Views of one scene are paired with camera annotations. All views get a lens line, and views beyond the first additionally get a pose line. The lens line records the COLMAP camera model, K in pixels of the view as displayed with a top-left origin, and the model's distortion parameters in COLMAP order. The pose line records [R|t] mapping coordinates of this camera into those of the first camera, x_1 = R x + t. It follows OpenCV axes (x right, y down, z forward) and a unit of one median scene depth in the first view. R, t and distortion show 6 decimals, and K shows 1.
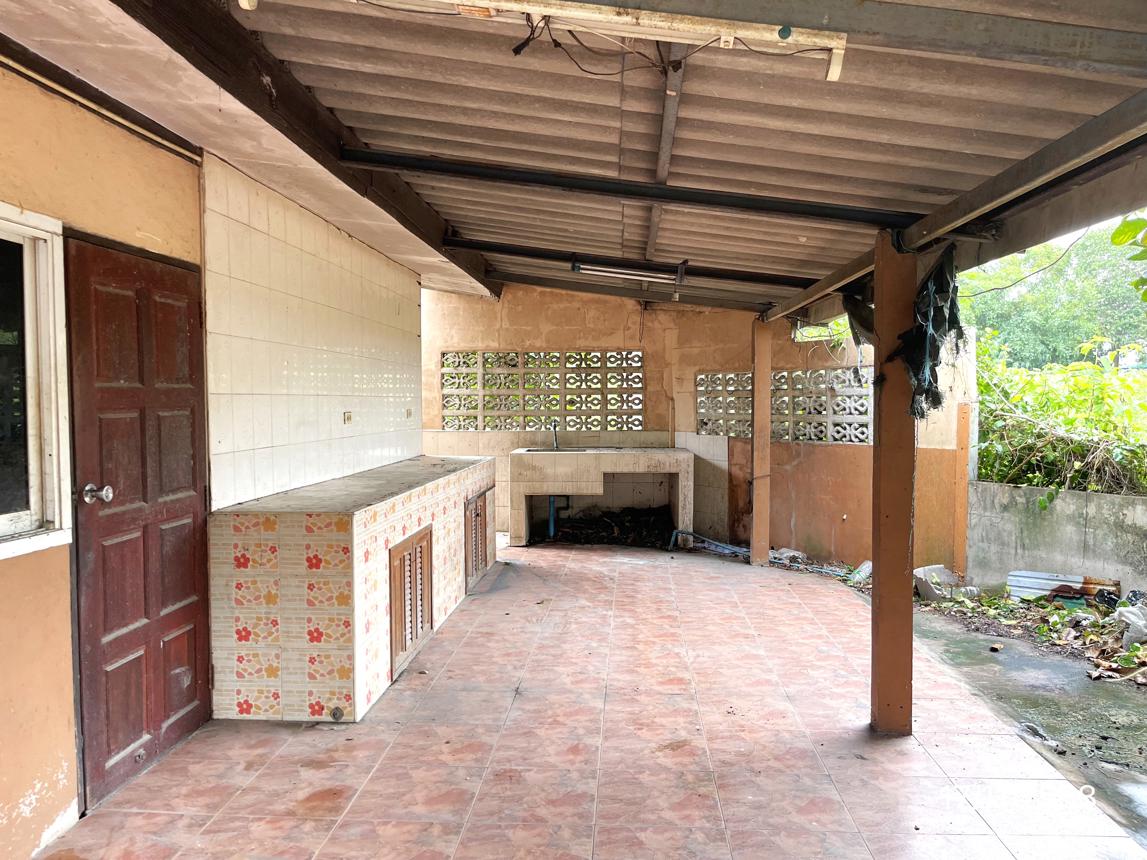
lens RADIAL K [[838.0, 0, 573.5], [0, 838.0, 430.0], [0, 0, 1]] dist [0.000903, 0.000022]
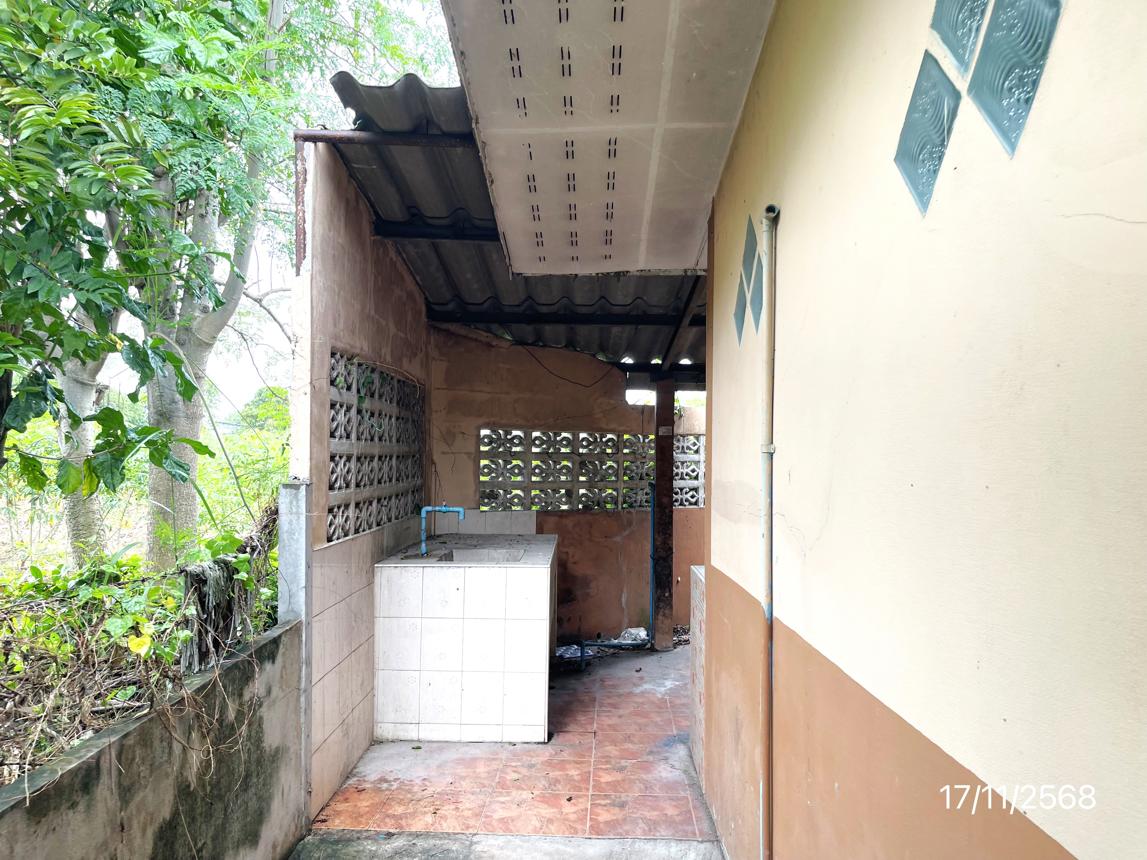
lens RADIAL K [[838.0, 0, 573.5], [0, 838.0, 430.0], [0, 0, 1]] dist [0.000903, 0.000022]
pose [[-0.042866, 0.023492, 0.998805, -0.659928], [0.016955, 0.999597, -0.022783, -0.054523], [-0.998937, 0.015958, -0.043247, 1.091812]]
